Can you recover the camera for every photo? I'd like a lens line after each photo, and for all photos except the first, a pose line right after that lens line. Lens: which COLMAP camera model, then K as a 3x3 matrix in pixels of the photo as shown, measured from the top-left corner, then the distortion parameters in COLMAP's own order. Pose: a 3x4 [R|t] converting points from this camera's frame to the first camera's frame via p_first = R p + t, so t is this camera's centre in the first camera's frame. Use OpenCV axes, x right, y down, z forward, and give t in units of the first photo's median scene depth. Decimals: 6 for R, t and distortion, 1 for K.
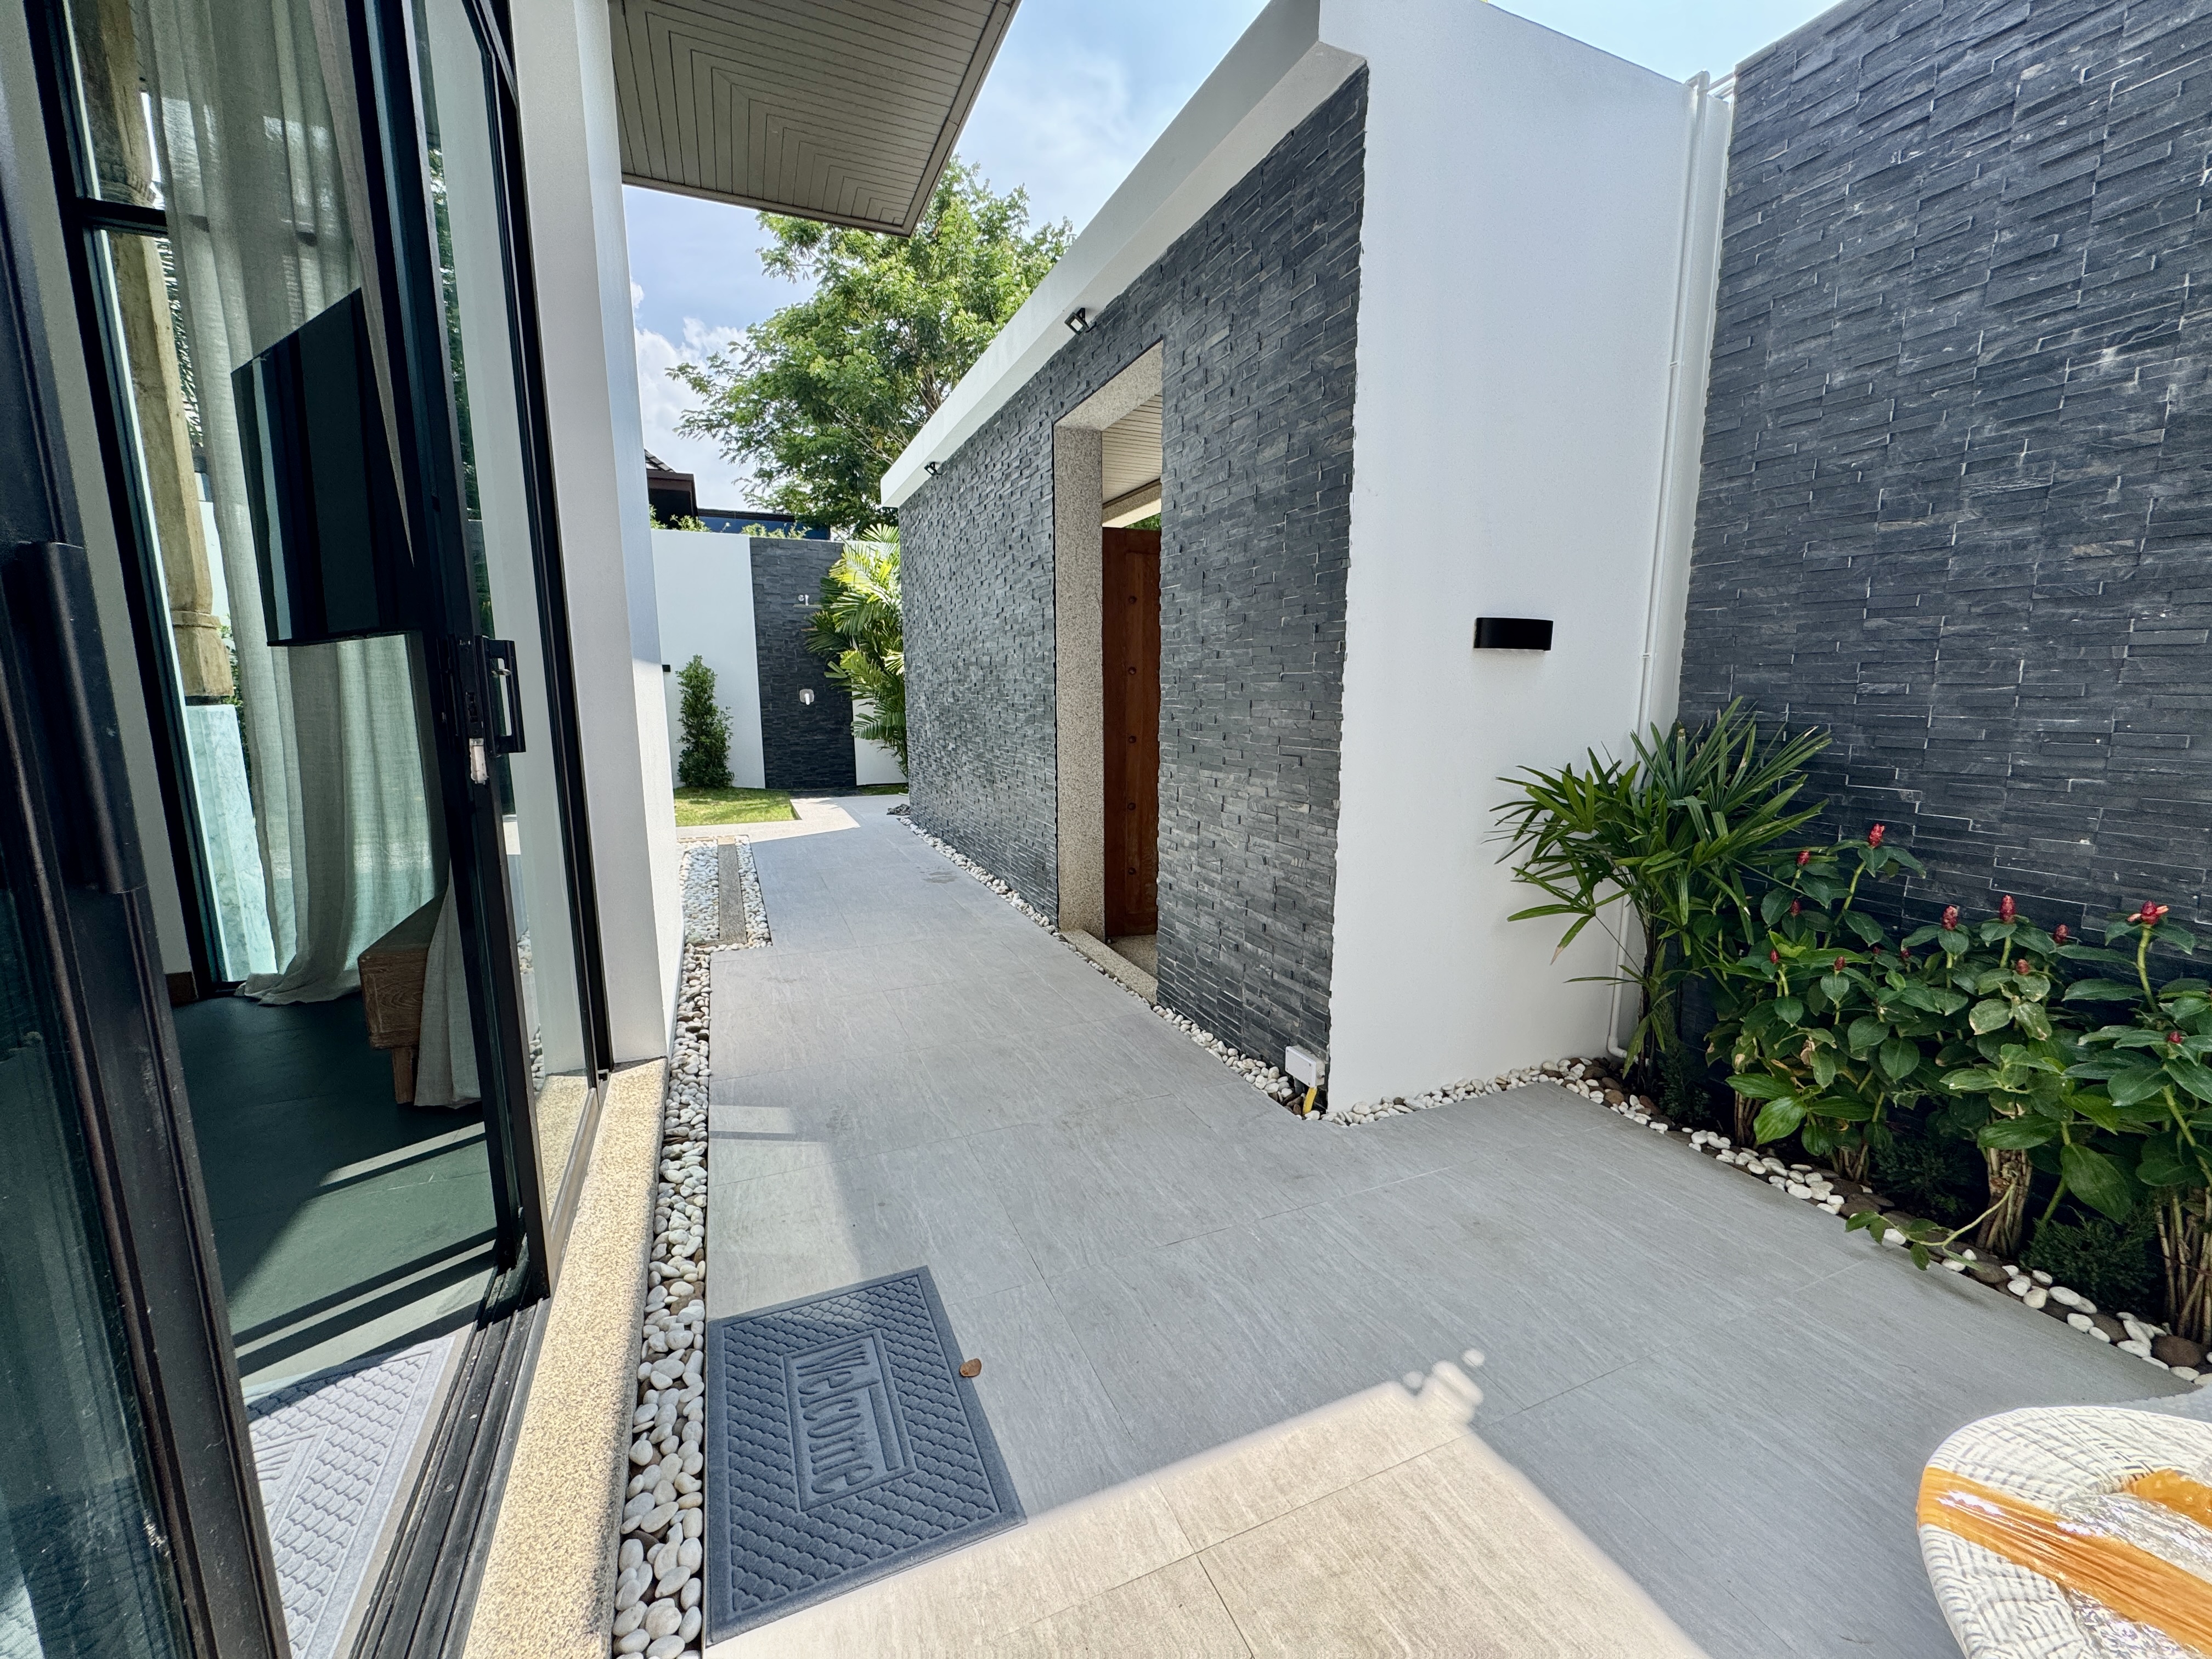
lens RADIAL K [[887.8, 0, 1105.0], [0, 887.8, 824.4], [0, 0, 1]] dist [-0.001452, 0.000812]
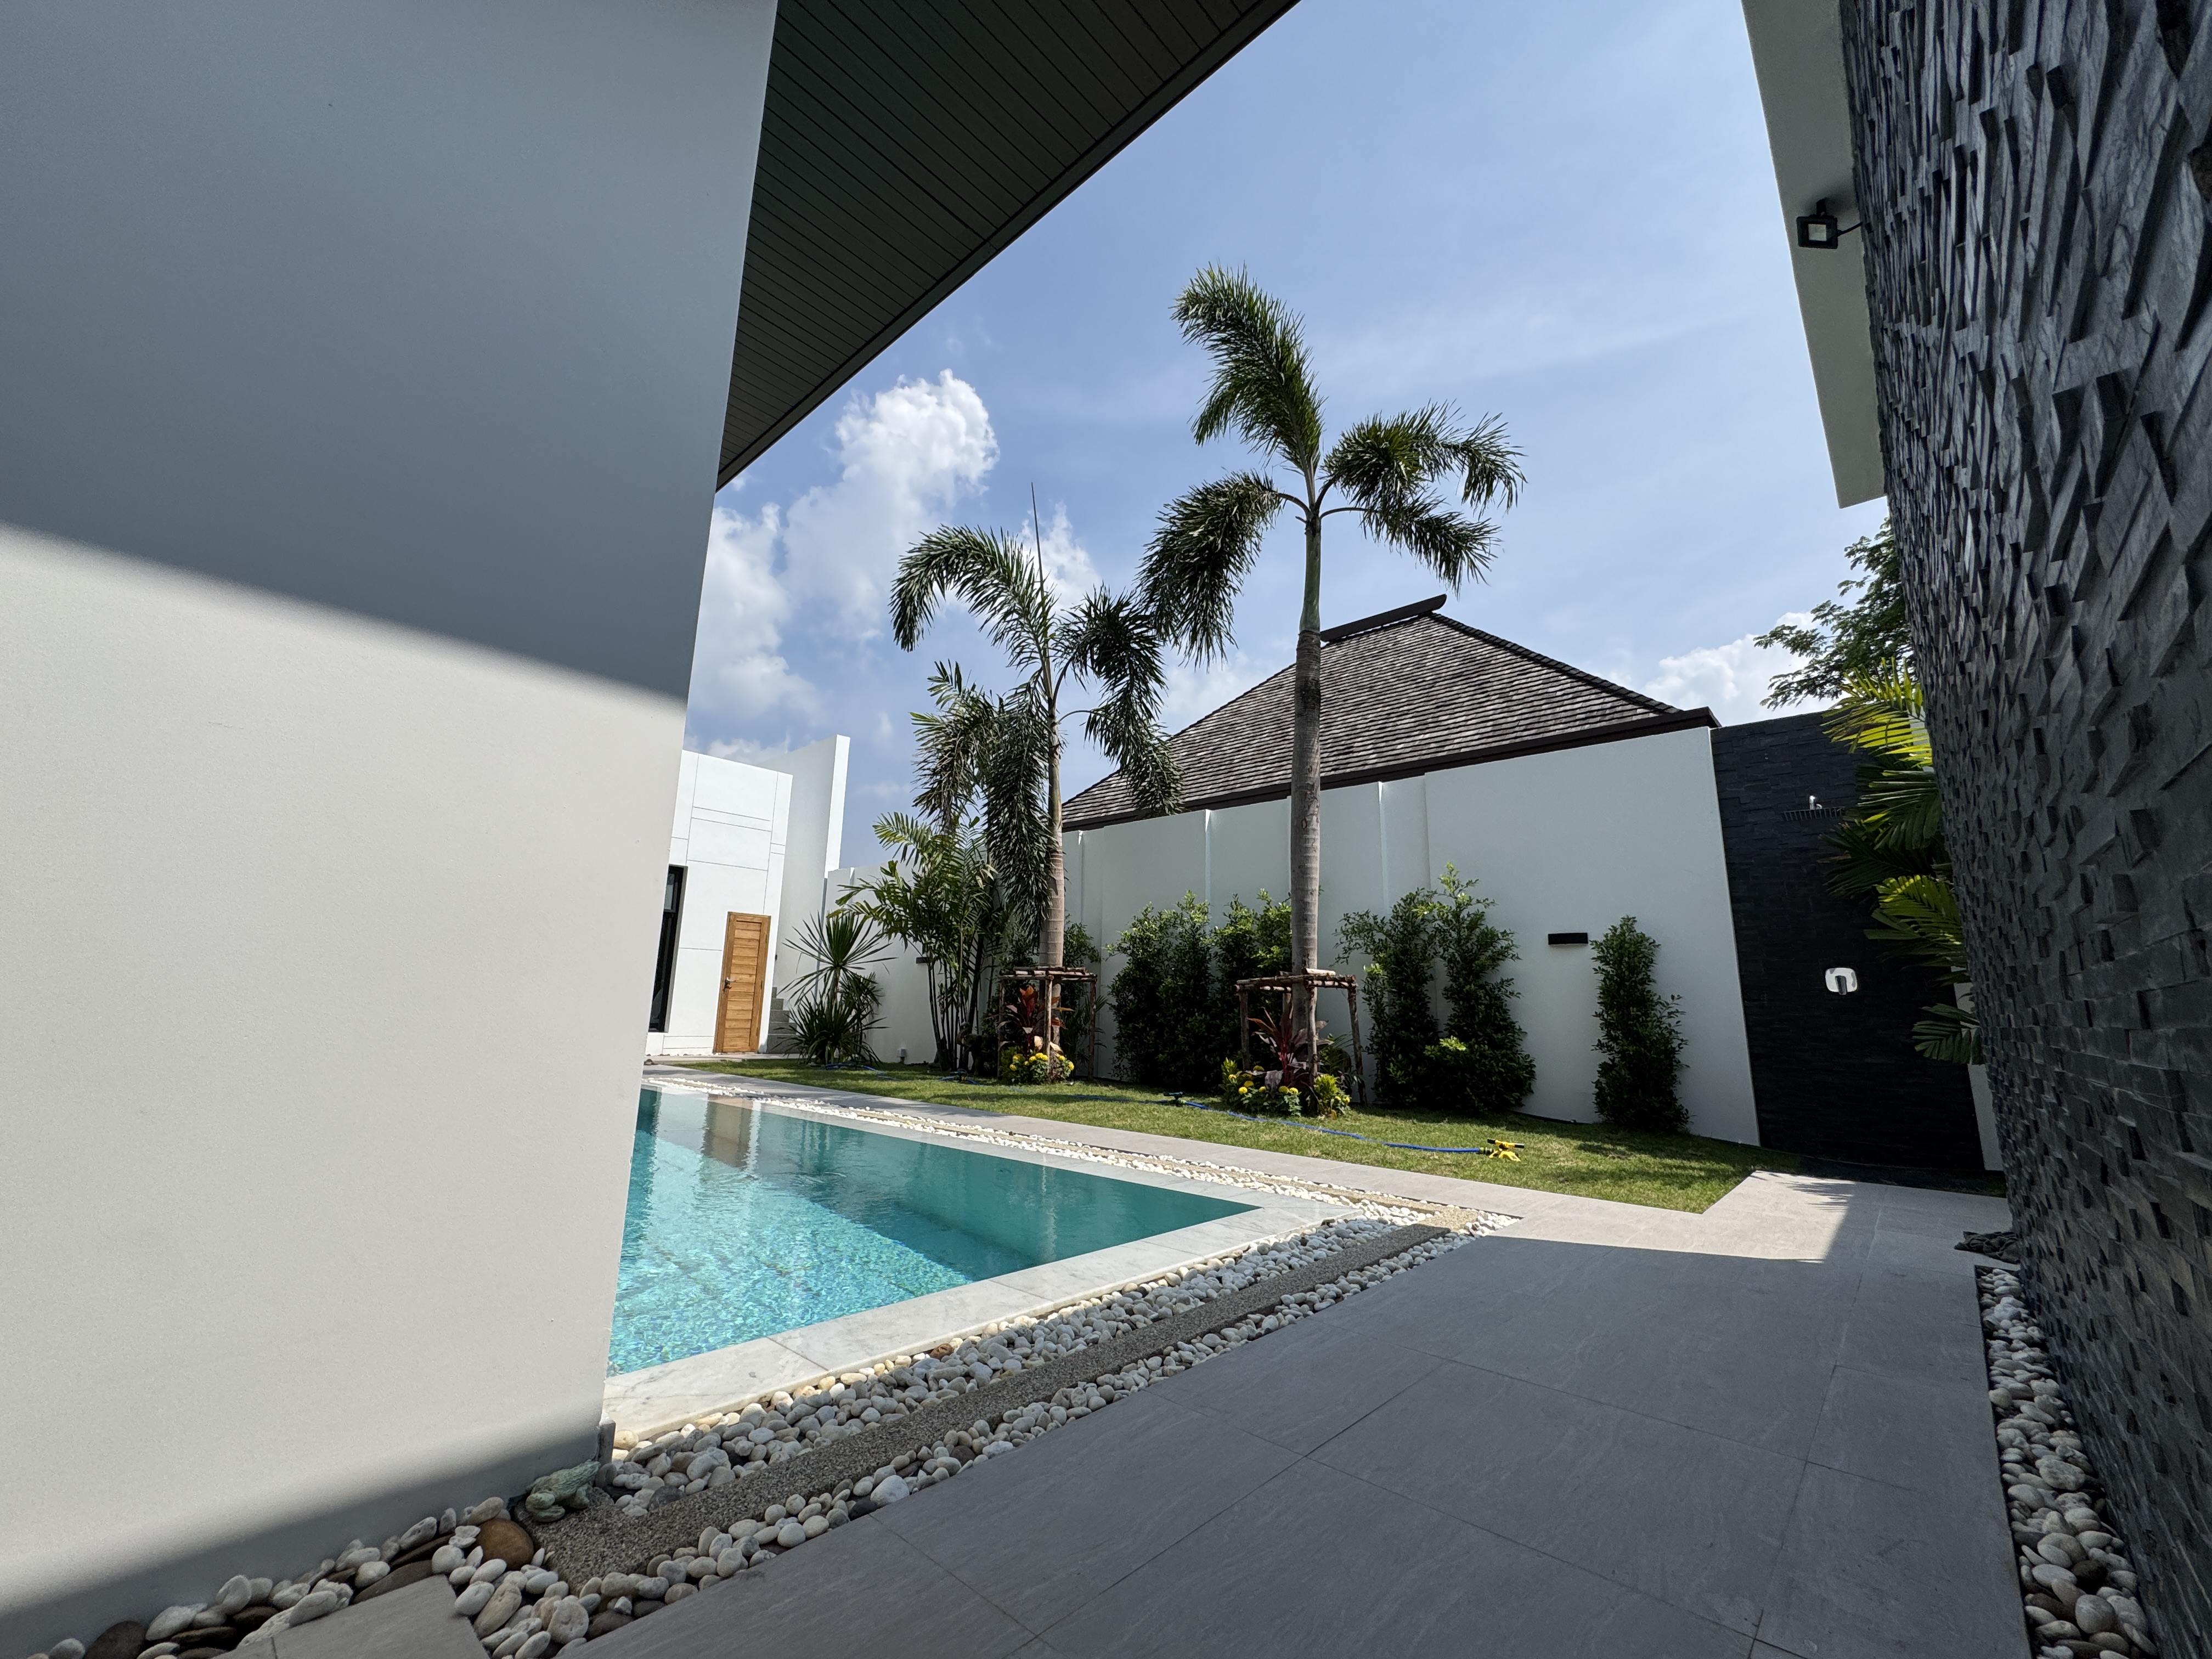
lens RADIAL K [[887.8, 0, 1104.8], [0, 887.8, 834.9], [0, 0, 1]] dist [-0.001452, 0.000812]
pose [[0.405386, -0.172261, -0.897769, -0.019184], [-0.161925, 0.953024, -0.255980, -0.018446], [0.899690, 0.249142, 0.358449, 0.393440]]
